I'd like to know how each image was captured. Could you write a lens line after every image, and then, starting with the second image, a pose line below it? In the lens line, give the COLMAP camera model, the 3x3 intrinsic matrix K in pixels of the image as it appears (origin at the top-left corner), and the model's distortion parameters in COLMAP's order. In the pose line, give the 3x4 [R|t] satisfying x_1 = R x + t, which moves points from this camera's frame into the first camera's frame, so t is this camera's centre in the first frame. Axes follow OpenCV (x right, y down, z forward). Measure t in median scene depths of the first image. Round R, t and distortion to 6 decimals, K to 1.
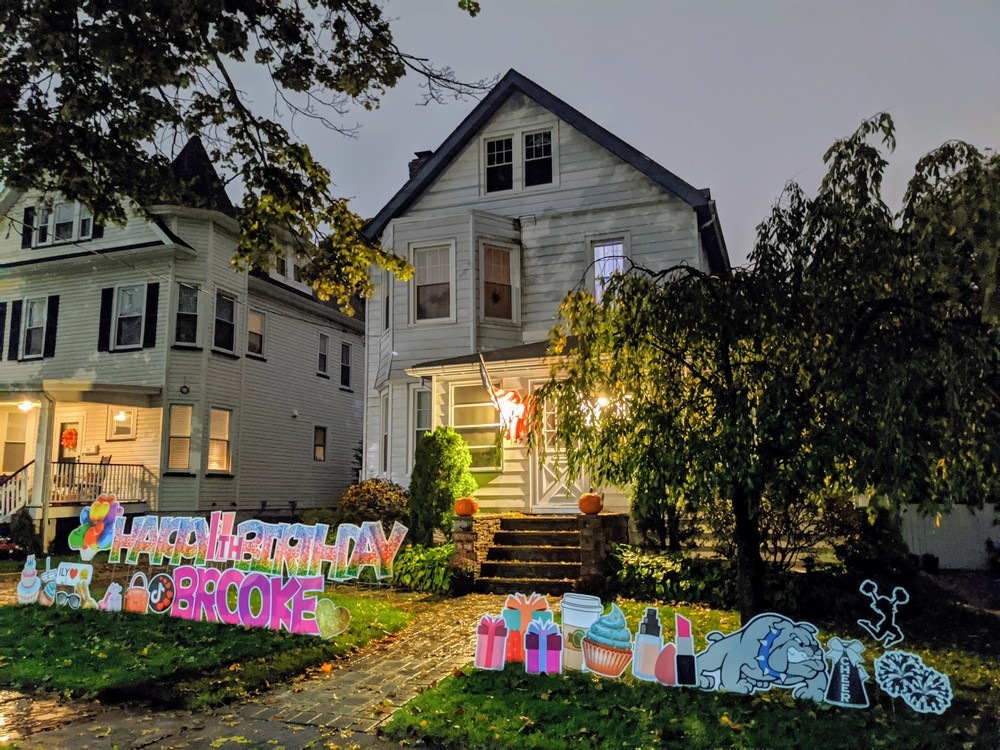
lens RADIAL K [[786.8, 0, 506.0], [0, 786.8, 372.3], [0, 0, 1]] dist [0.054619, -0.064518]
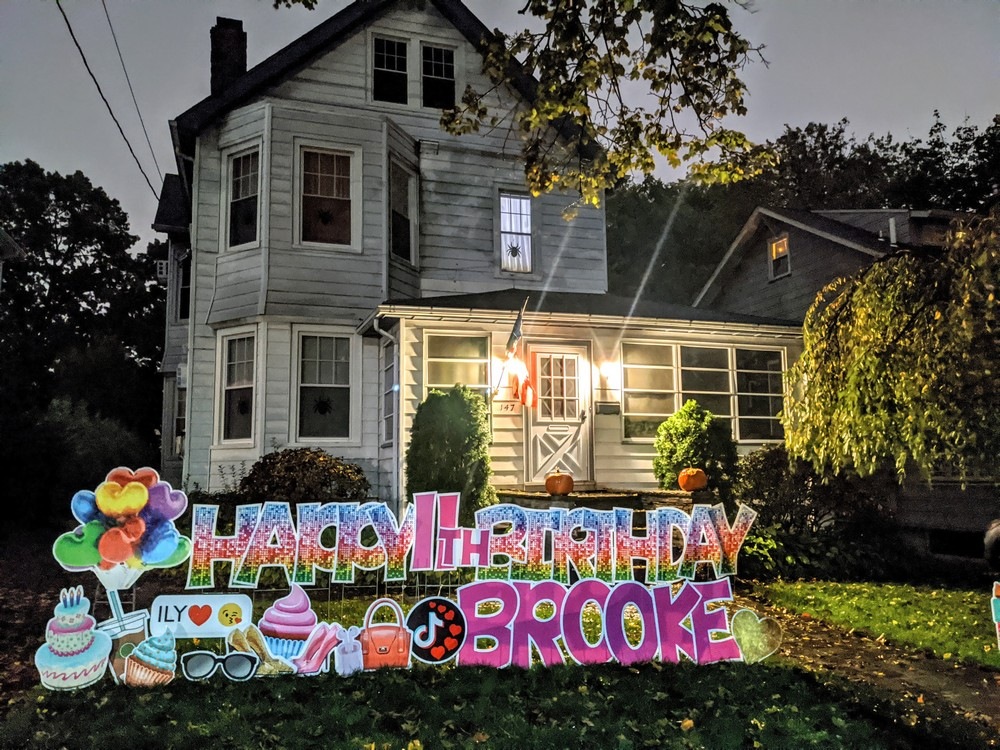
lens RADIAL K [[786.8, 0, 498.2], [0, 786.8, 372.7], [0, 0, 1]] dist [0.054619, -0.064518]
pose [[0.787803, 0.078279, 0.610933, -0.710896], [-0.095361, 0.995432, -0.004577, 0.076704], [-0.608500, -0.054653, 0.791669, 0.467802]]
